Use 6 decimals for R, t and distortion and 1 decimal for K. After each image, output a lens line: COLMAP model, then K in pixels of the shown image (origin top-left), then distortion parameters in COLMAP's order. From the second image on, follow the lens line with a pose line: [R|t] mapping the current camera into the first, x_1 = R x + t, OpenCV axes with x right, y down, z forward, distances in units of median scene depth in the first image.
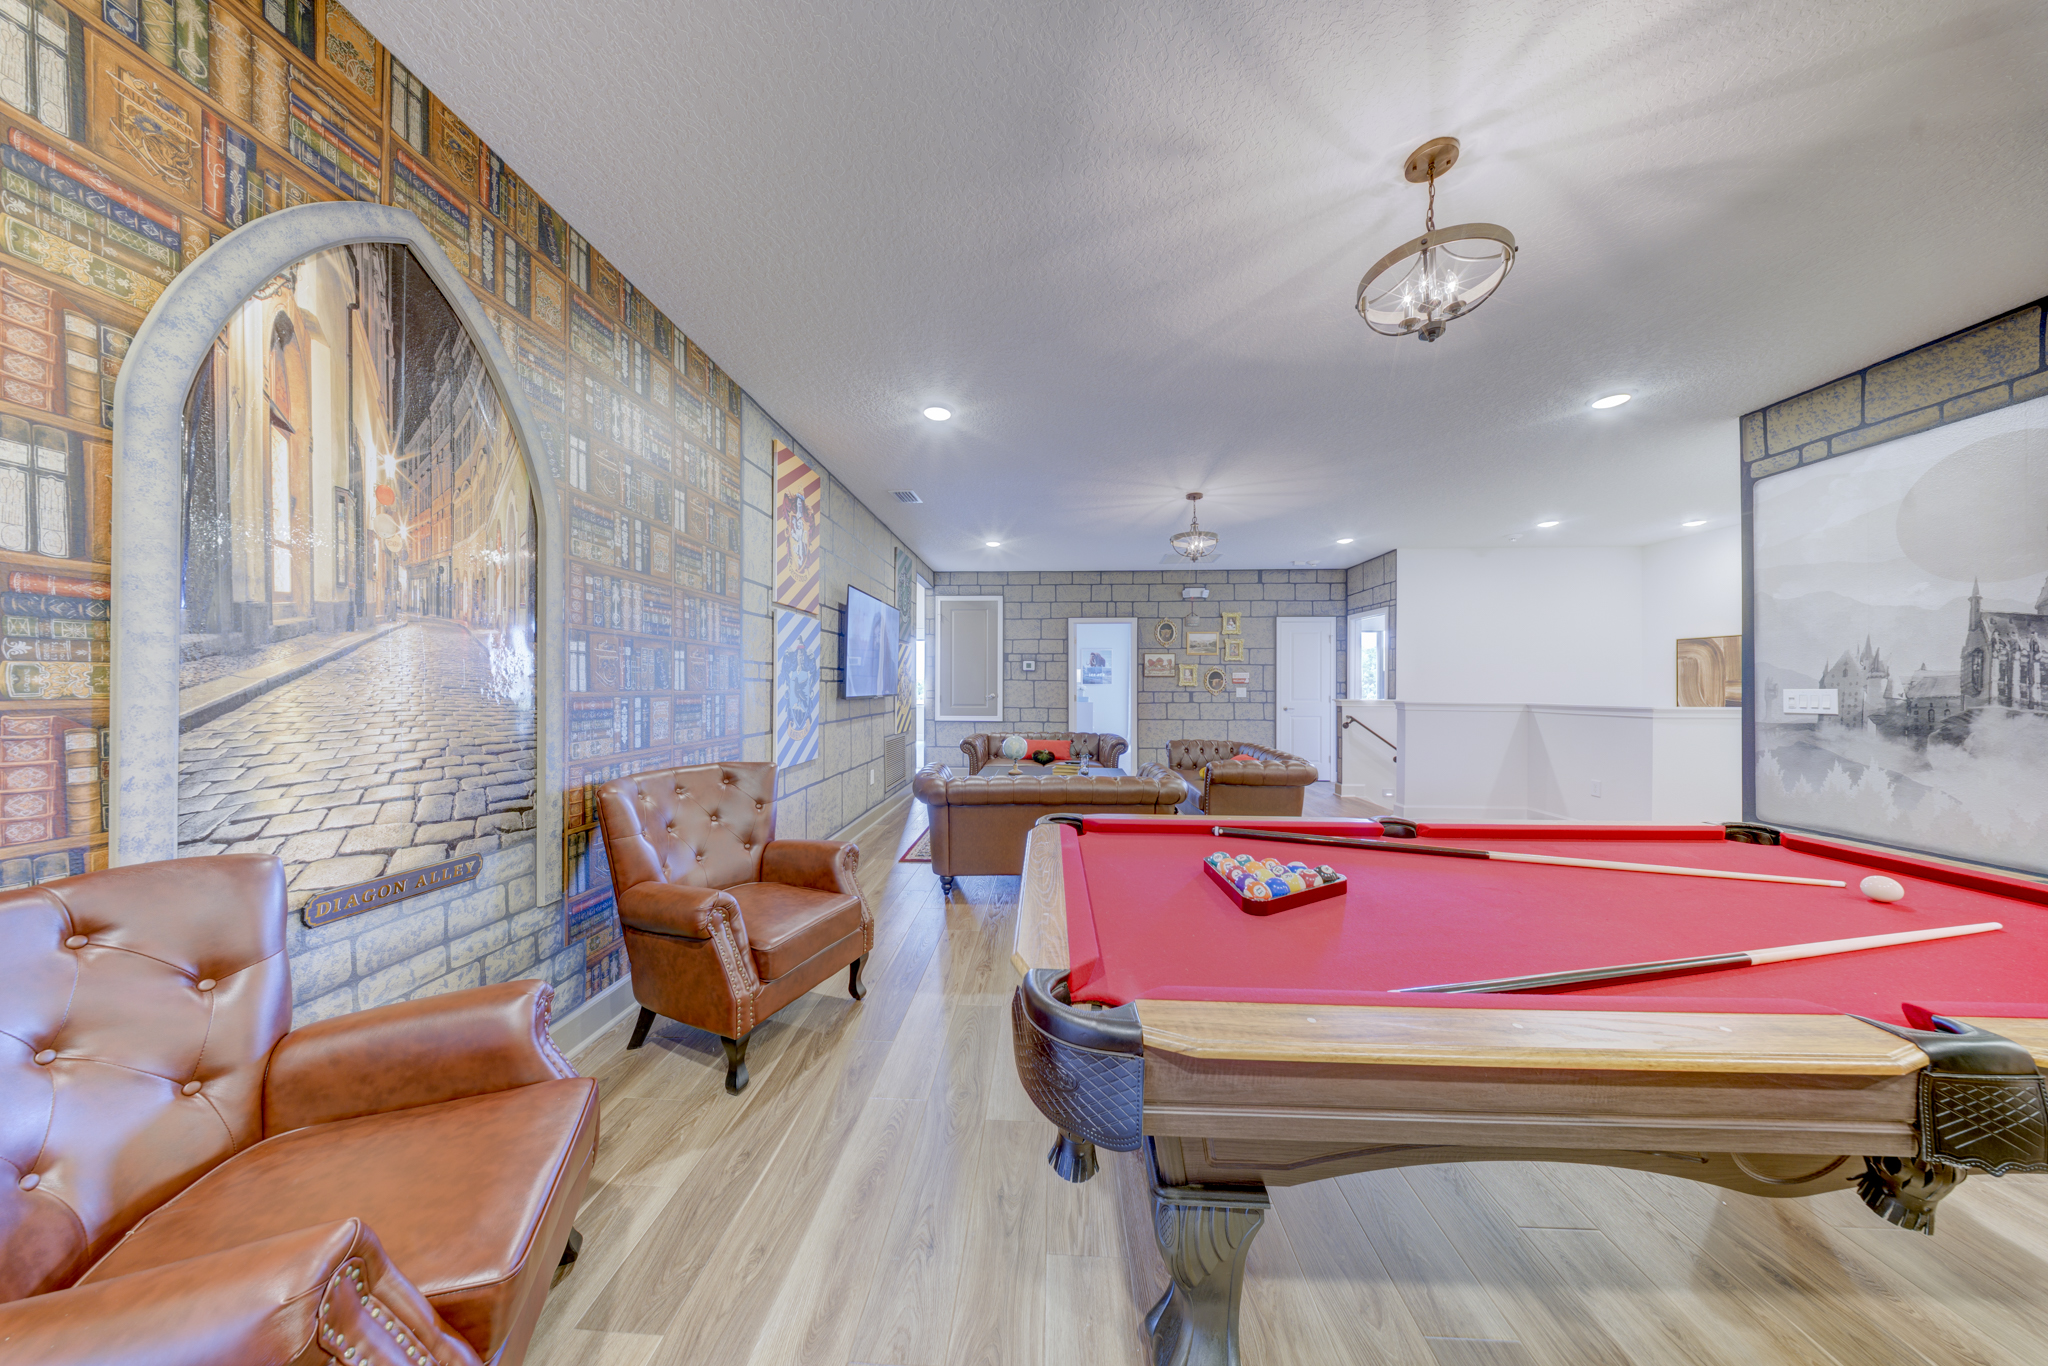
lens RADIAL K [[612.6, 0, 1043.3], [0, 612.6, 686.4], [0, 0, 1]] dist [0.001211, -0.001568]
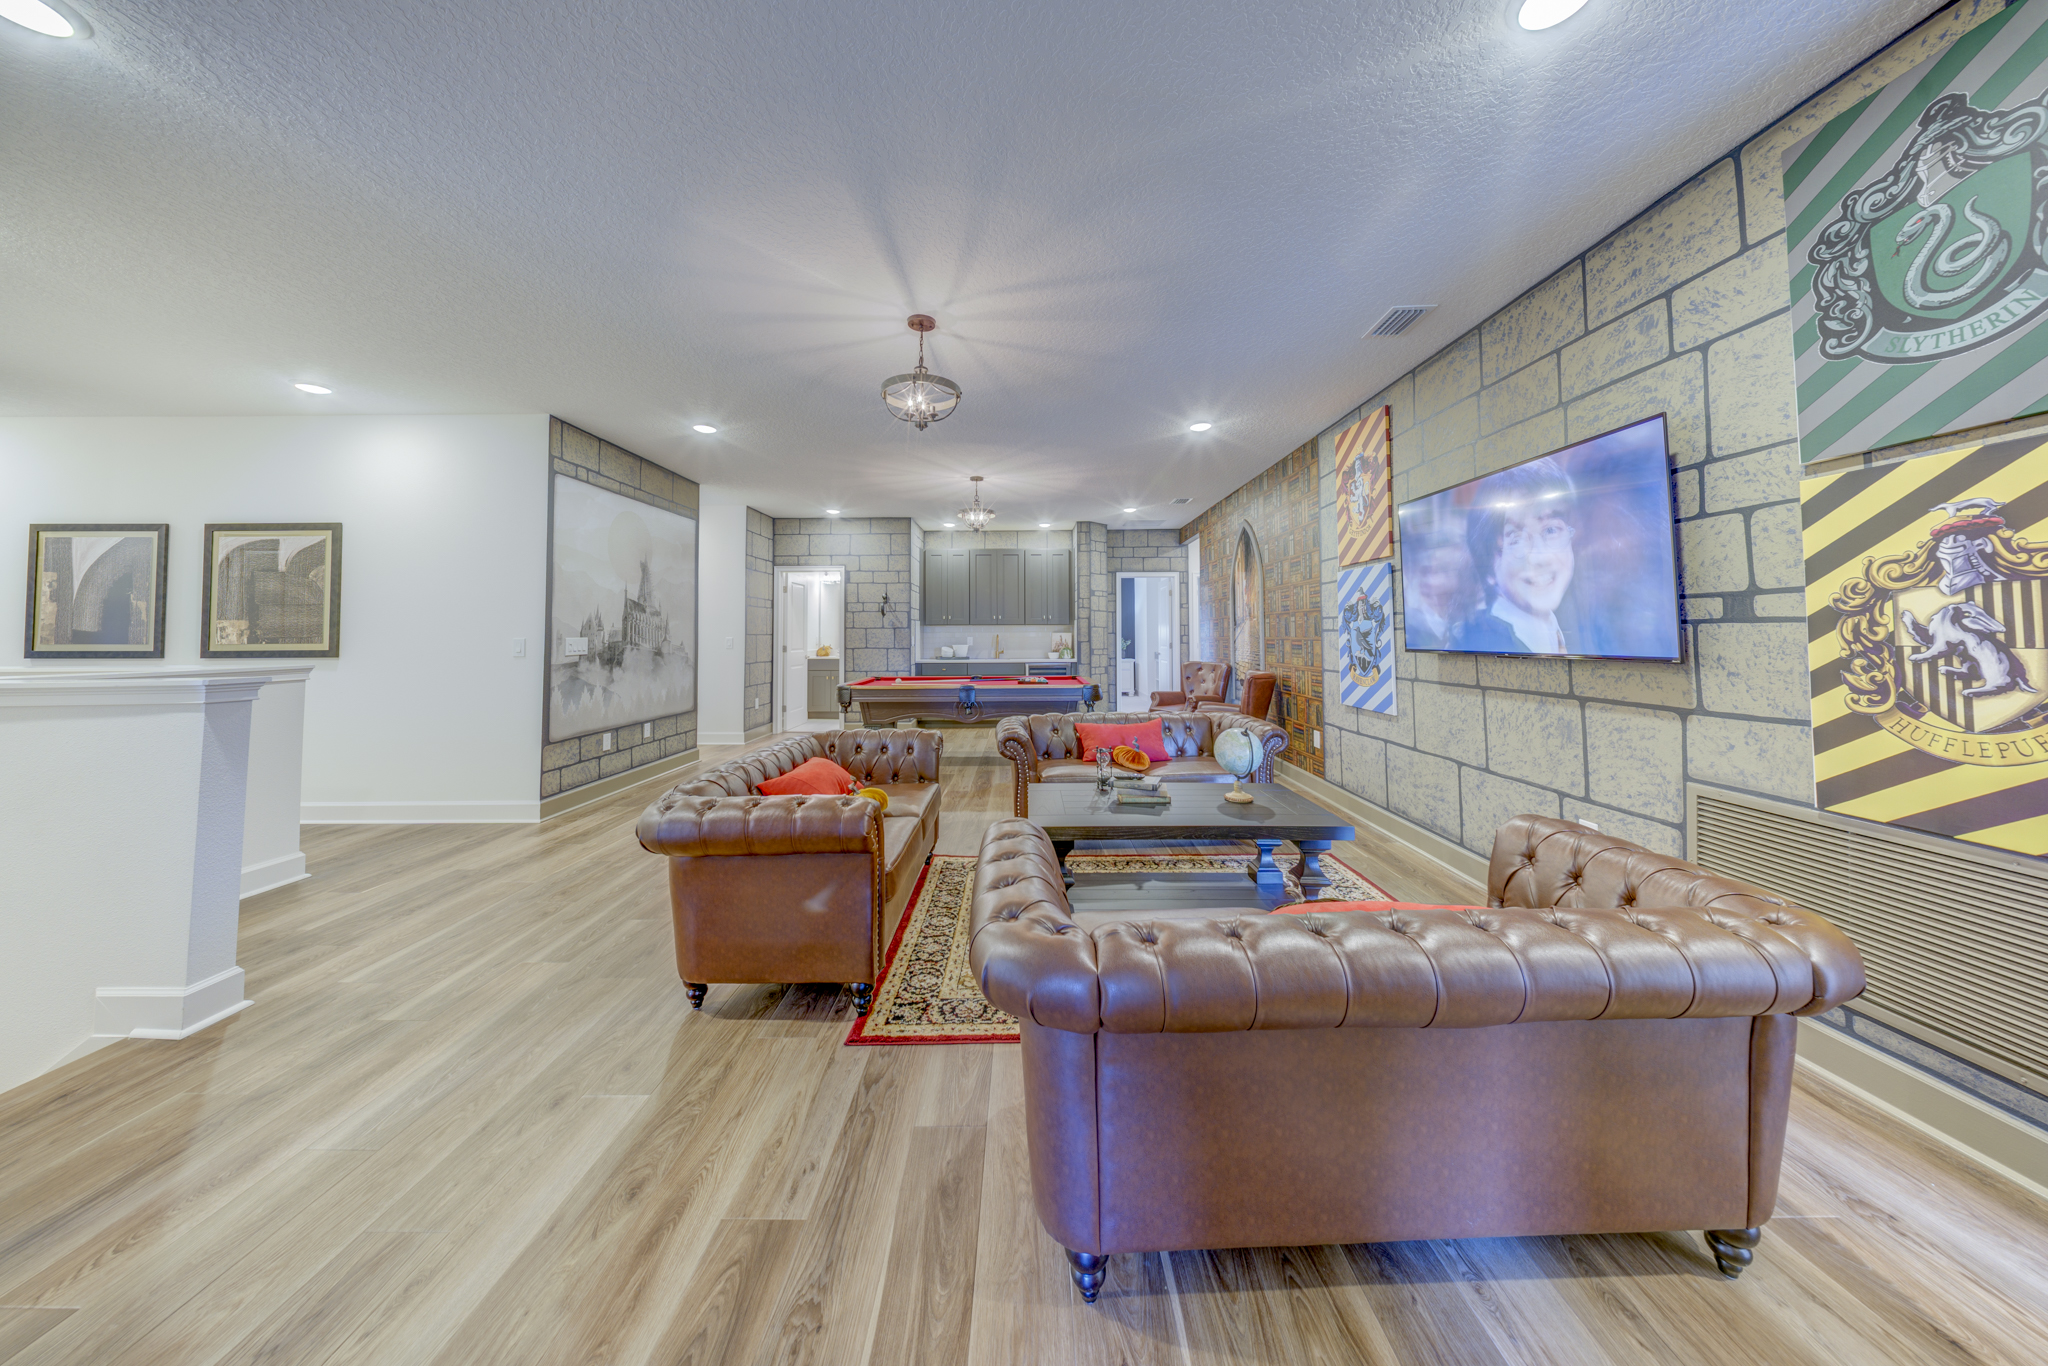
lens RADIAL K [[612.6, 0, 1018.8], [0, 612.6, 620.9], [0, 0, 1]] dist [0.001211, -0.001568]
pose [[-0.999981, 0.000875, -0.006088, 0.248187], [0.001013, 0.999743, -0.022654, -0.001713], [0.006067, -0.022660, -0.999725, 2.561438]]
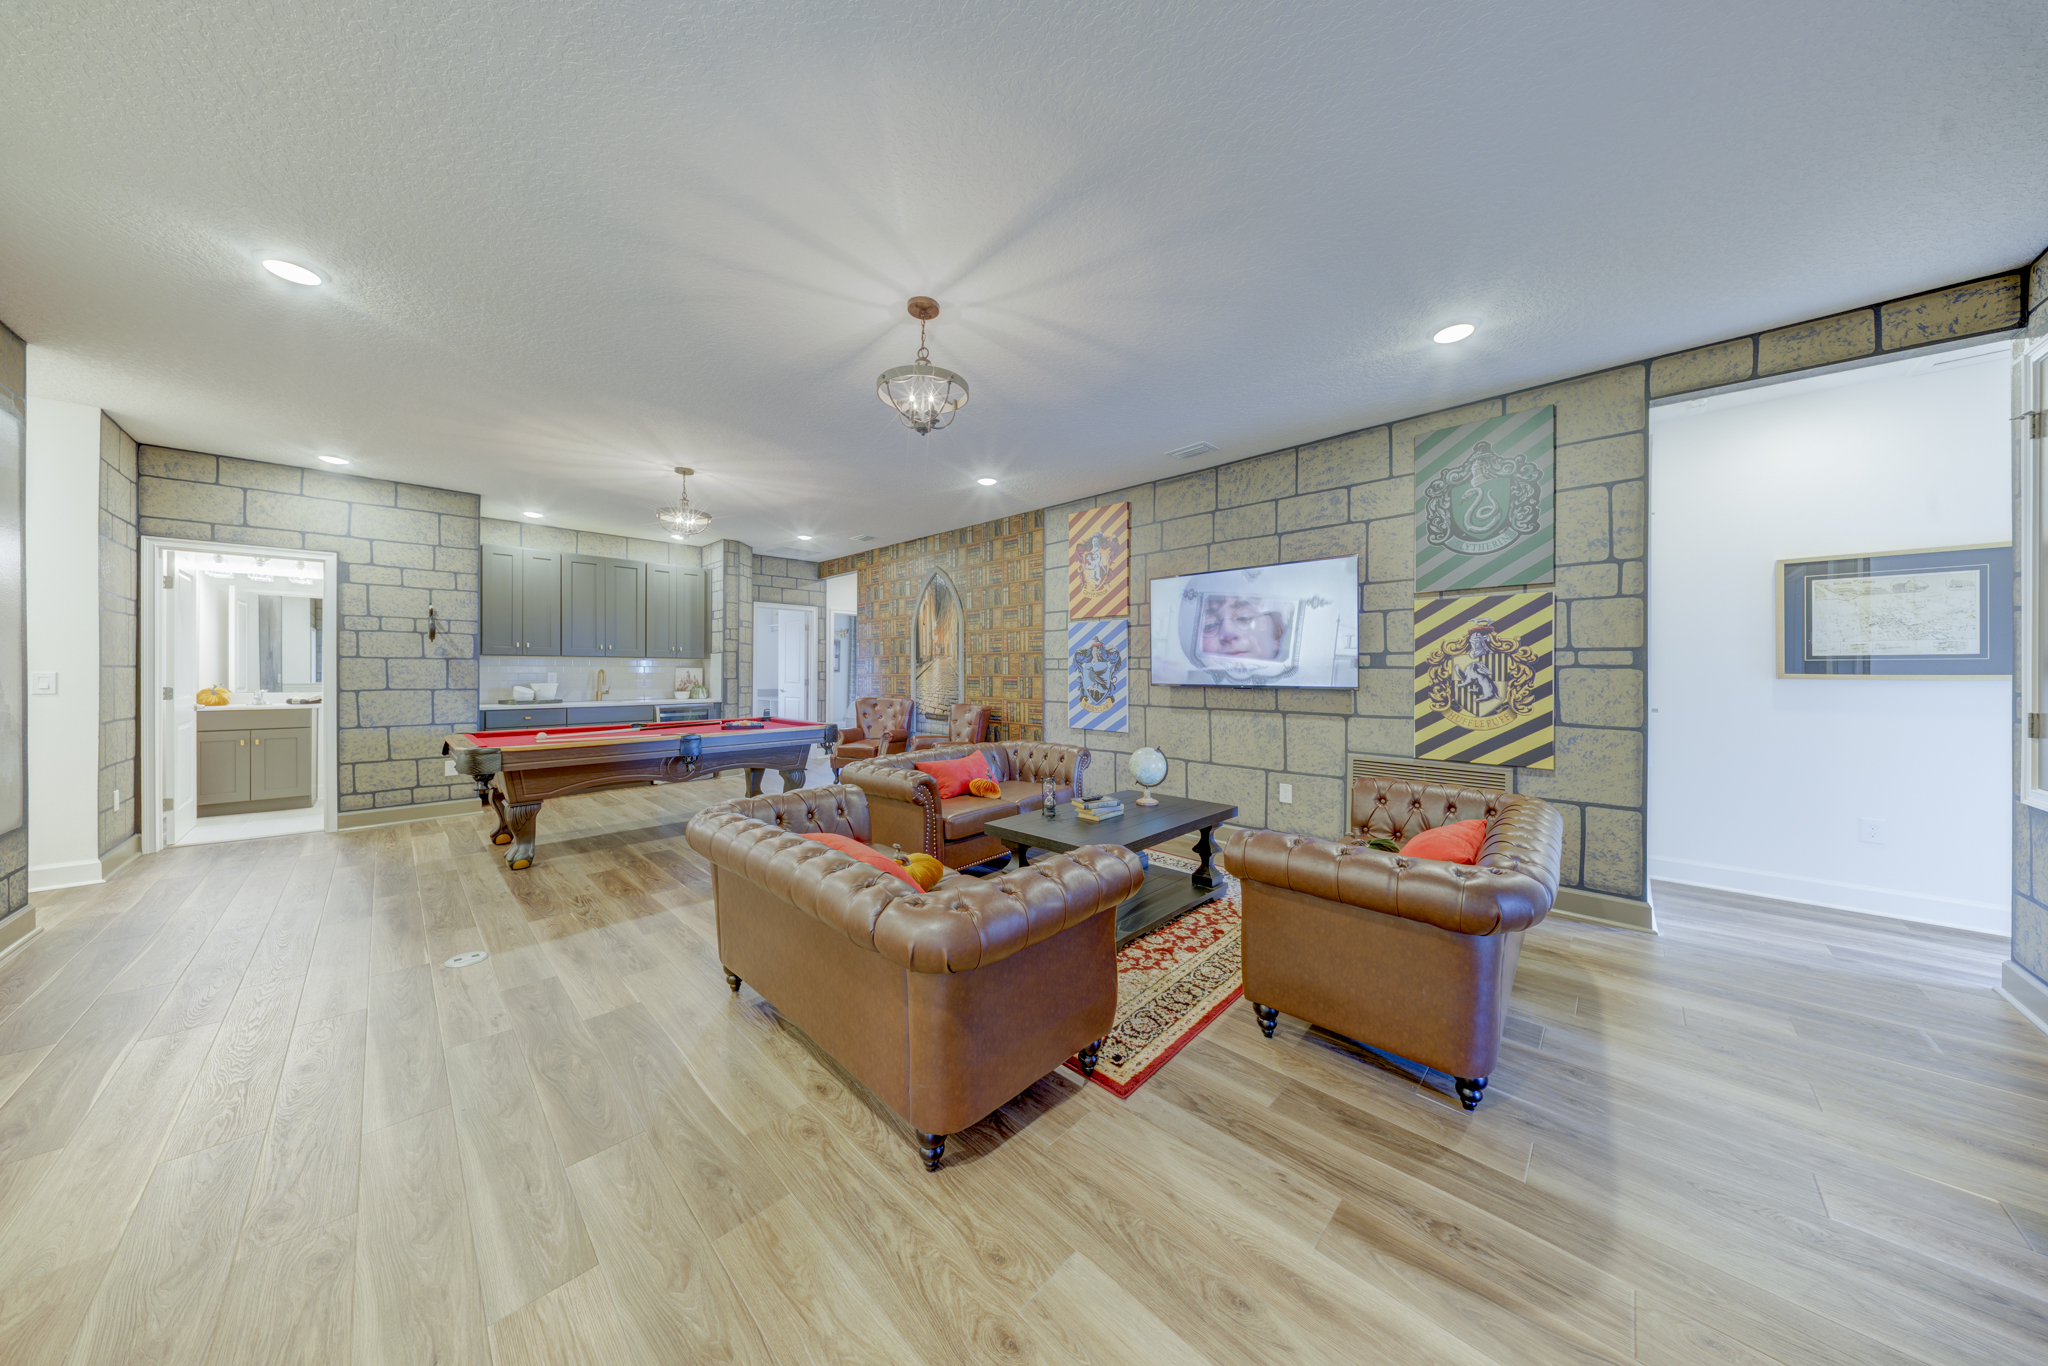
lens RADIAL K [[612.6, 0, 1010.1], [0, 612.6, 677.5], [0, 0, 1]] dist [0.001211, -0.001568]
pose [[-0.703435, 0.001935, -0.710757, 0.886662], [-0.006111, 0.999943, 0.008771, -0.001913], [0.710733, 0.010513, -0.703383, 2.282869]]
